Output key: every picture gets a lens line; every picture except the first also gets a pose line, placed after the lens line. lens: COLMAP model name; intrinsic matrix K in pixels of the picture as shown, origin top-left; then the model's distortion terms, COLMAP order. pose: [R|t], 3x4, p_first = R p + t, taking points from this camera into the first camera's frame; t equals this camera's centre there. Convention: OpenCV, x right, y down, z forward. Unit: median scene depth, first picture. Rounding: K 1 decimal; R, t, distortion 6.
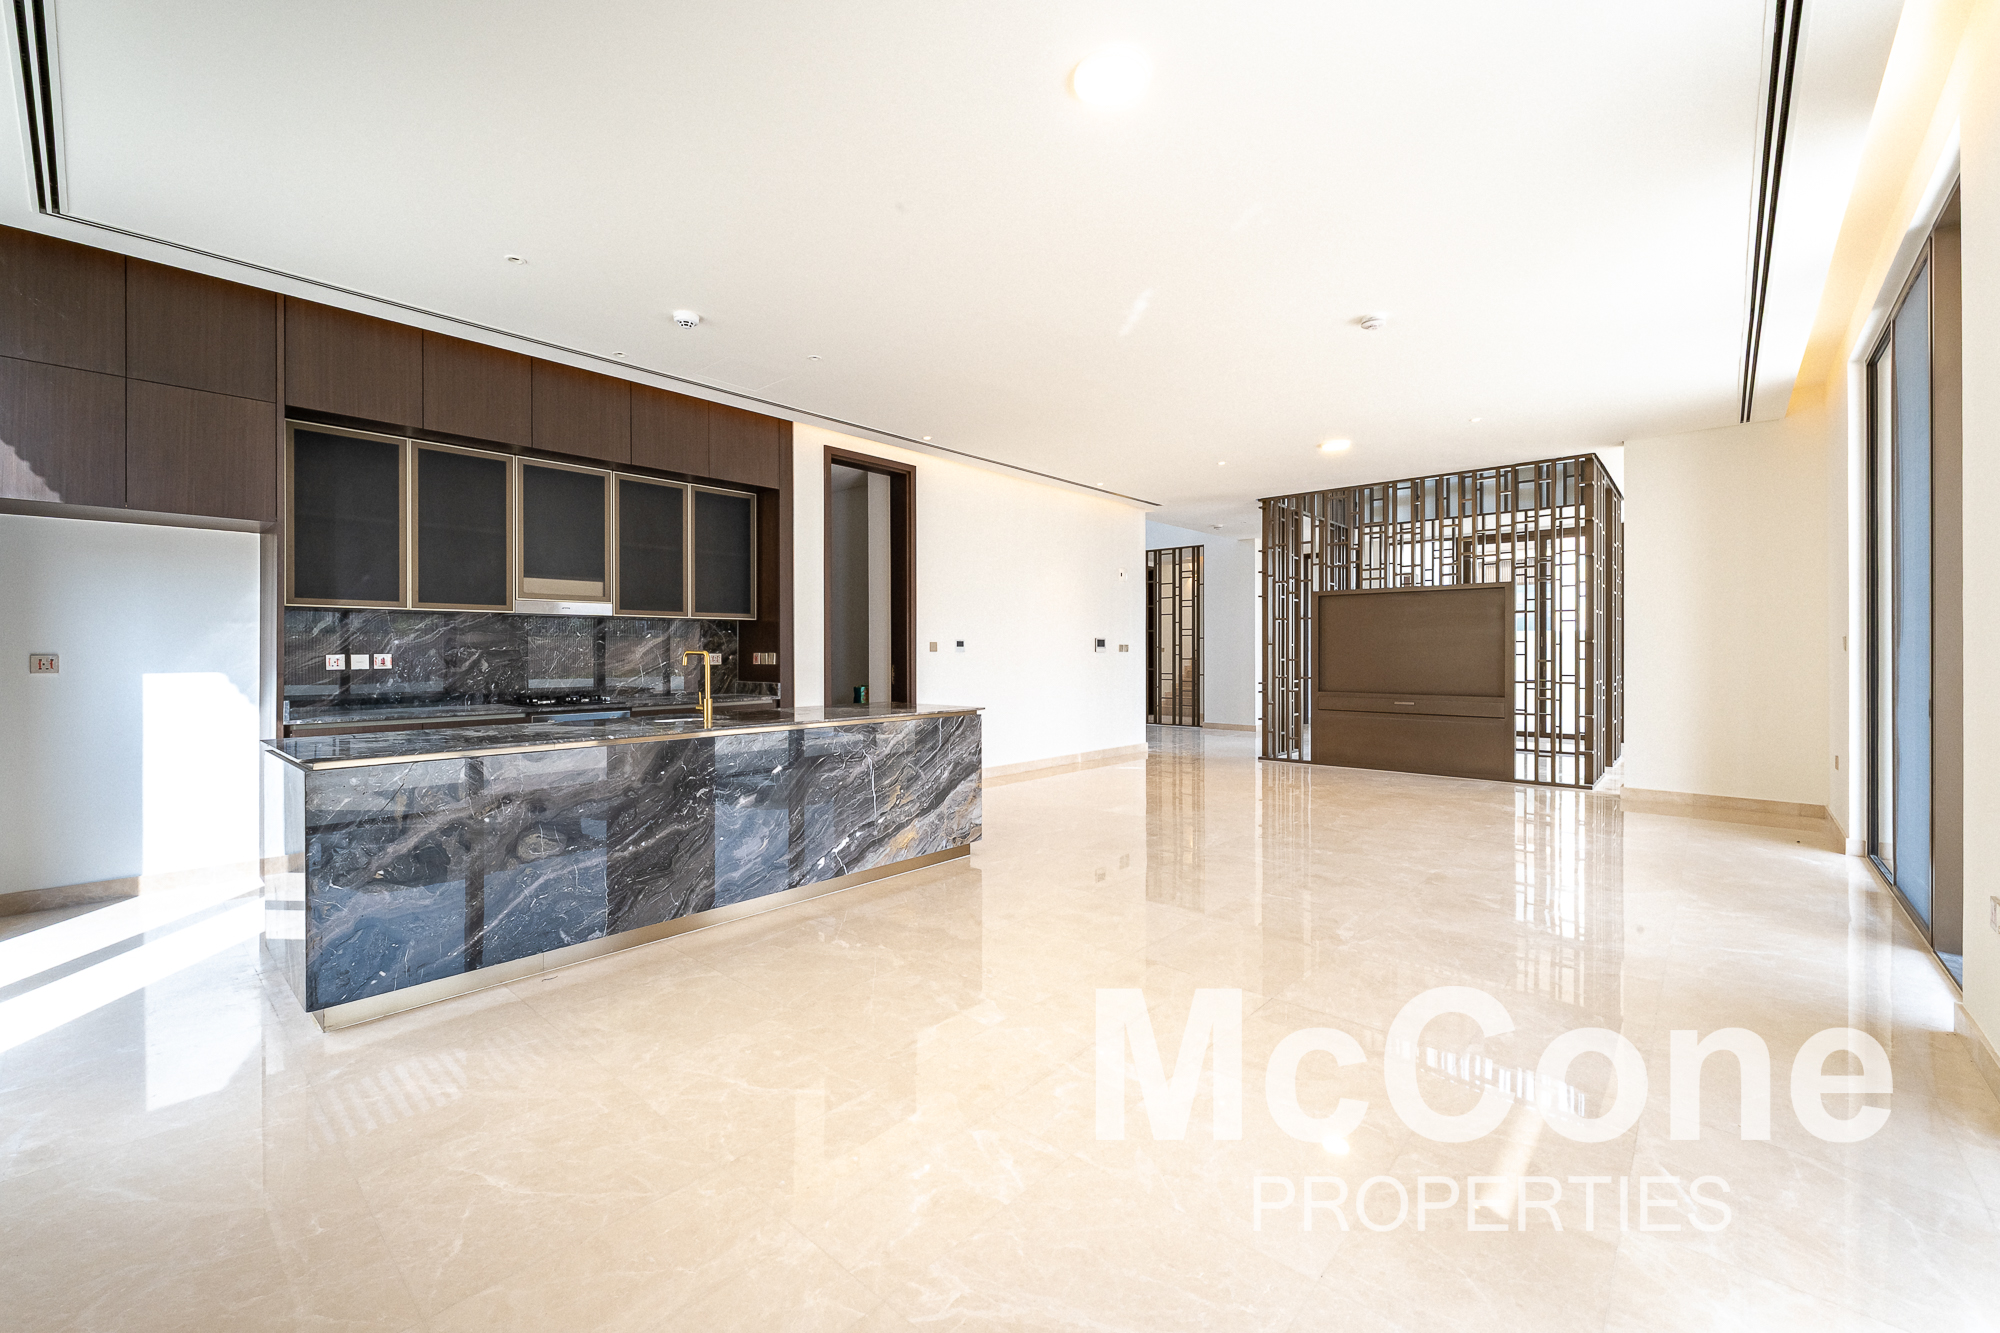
lens RADIAL K [[808.7, 0, 1063.7], [0, 808.7, 650.0], [0, 0, 1]] dist [0.000183, -0.000291]
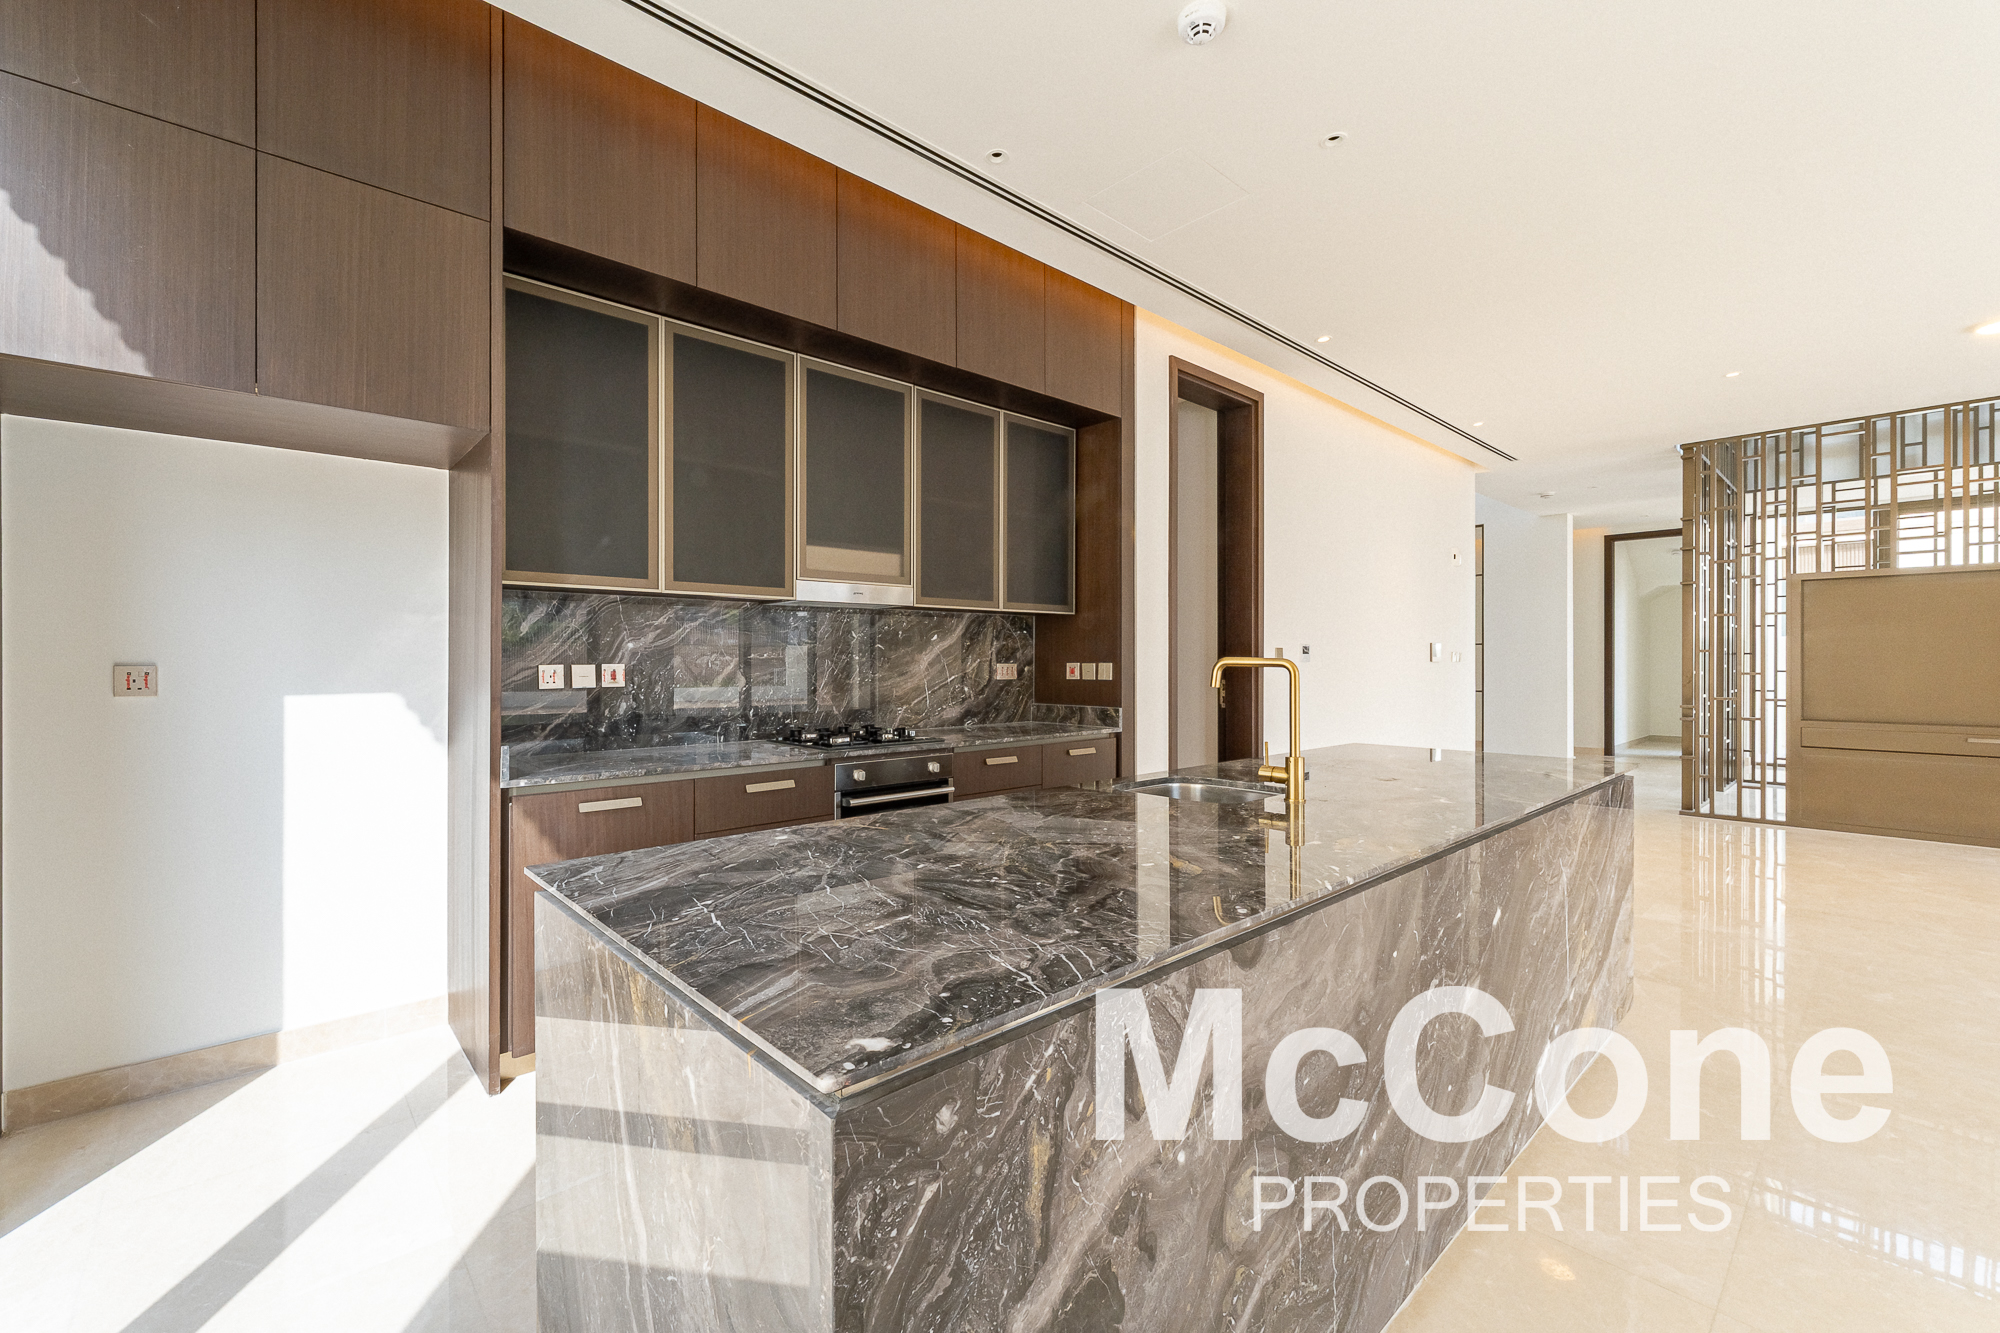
lens RADIAL K [[808.7, 0, 991.7], [0, 808.7, 660.8], [0, 0, 1]] dist [0.000183, -0.000291]
pose [[0.991700, 0.001713, -0.128558, -0.410950], [-0.001524, 0.999998, 0.001570, 0.001051], [0.128561, -0.001361, 0.991701, 0.359203]]
